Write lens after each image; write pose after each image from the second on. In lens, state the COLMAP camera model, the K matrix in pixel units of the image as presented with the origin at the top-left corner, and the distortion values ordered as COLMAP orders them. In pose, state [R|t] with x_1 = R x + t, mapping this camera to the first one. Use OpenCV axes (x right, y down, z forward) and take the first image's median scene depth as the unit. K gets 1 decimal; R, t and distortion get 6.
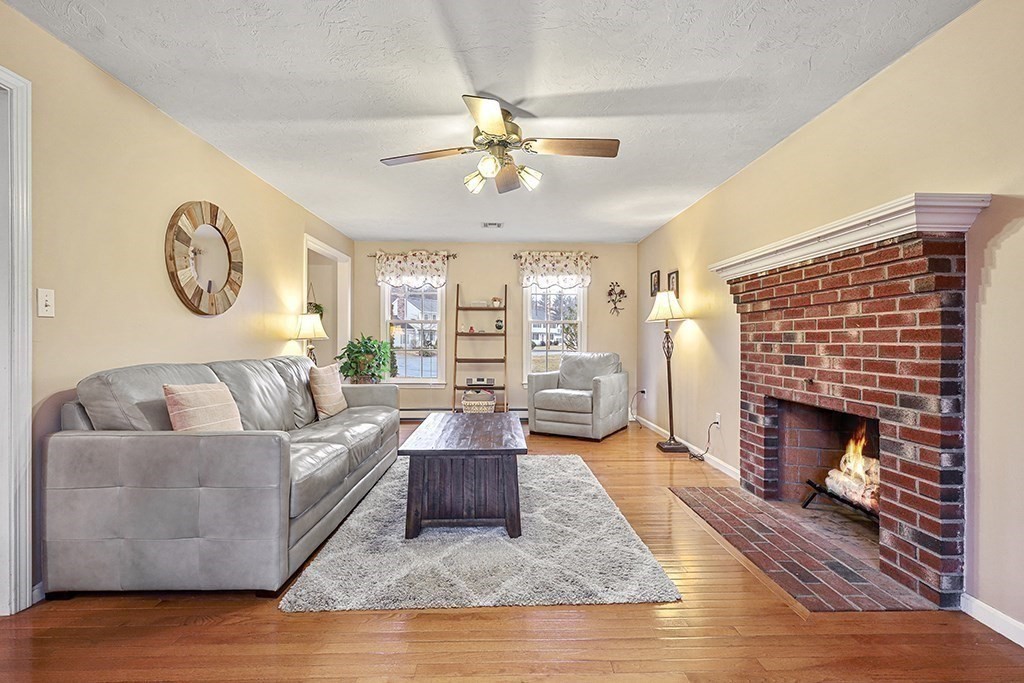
lens RADIAL K [[472.0, 0, 512.0], [0, 472.0, 341.5], [0, 0, 1]] dist [0.000347, 0.000373]
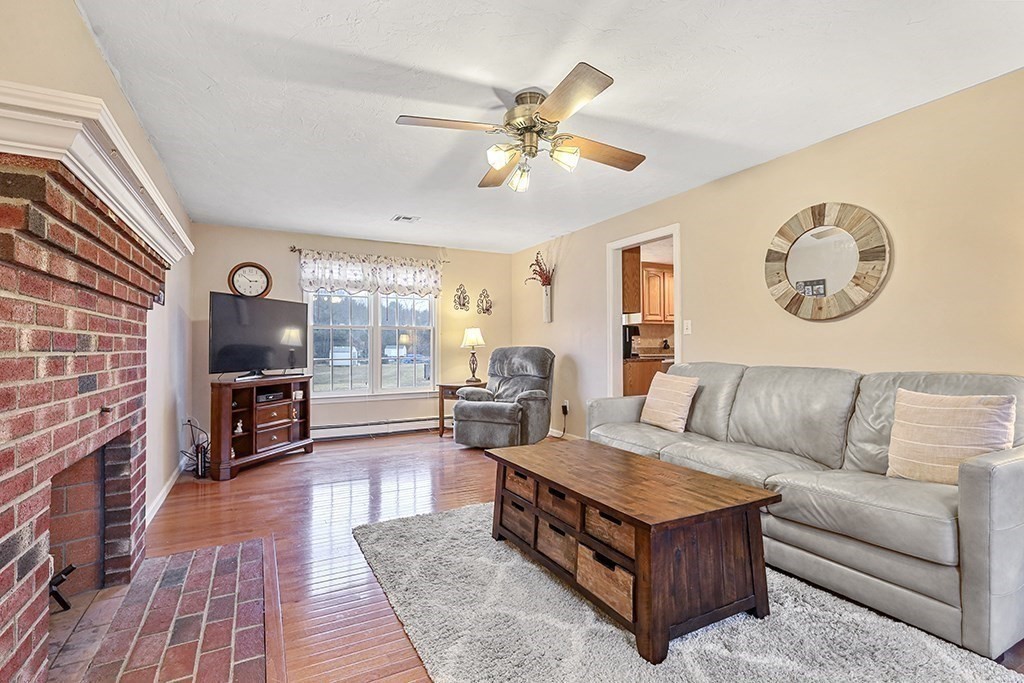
lens RADIAL K [[476.1, 0, 509.5], [0, 476.1, 340.4], [0, 0, 1]] dist [-0.001083, -0.000377]
pose [[-0.897100, -0.003040, -0.441817, 0.431383], [0.002371, 0.999929, -0.011693, -0.004299], [0.441821, -0.011538, -0.897029, 1.894486]]
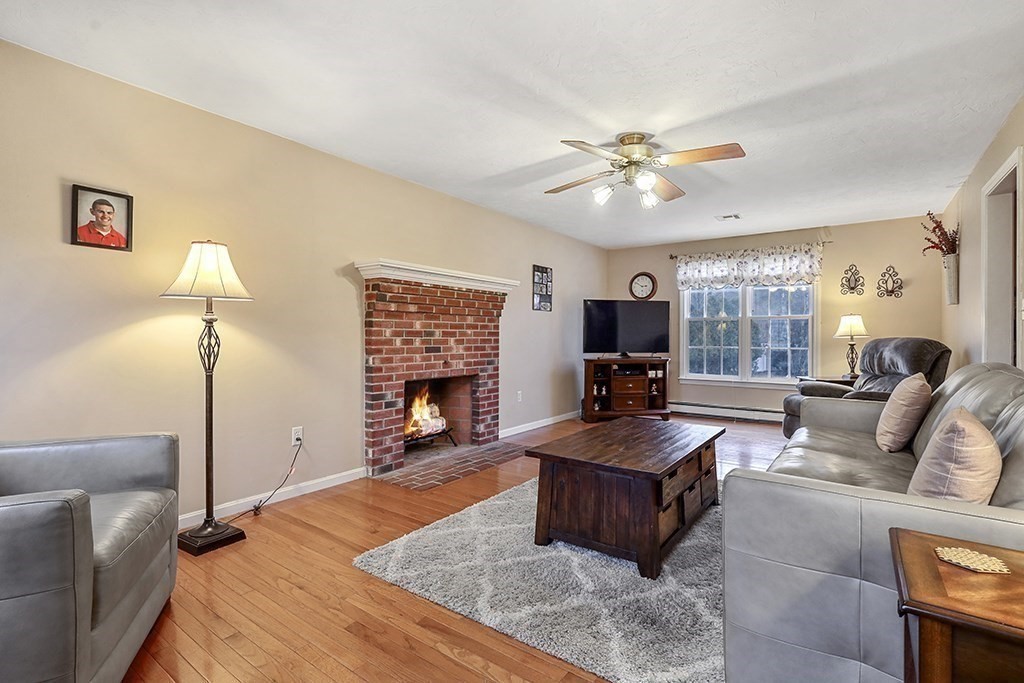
lens RADIAL K [[476.1, 0, 509.5], [0, 476.1, 340.4], [0, 0, 1]] dist [-0.001083, -0.000377]
pose [[-0.791931, -0.009843, 0.610531, -0.520614], [-0.002730, 0.999917, 0.012580, -0.008596], [-0.610605, 0.008296, -0.791892, 2.192126]]
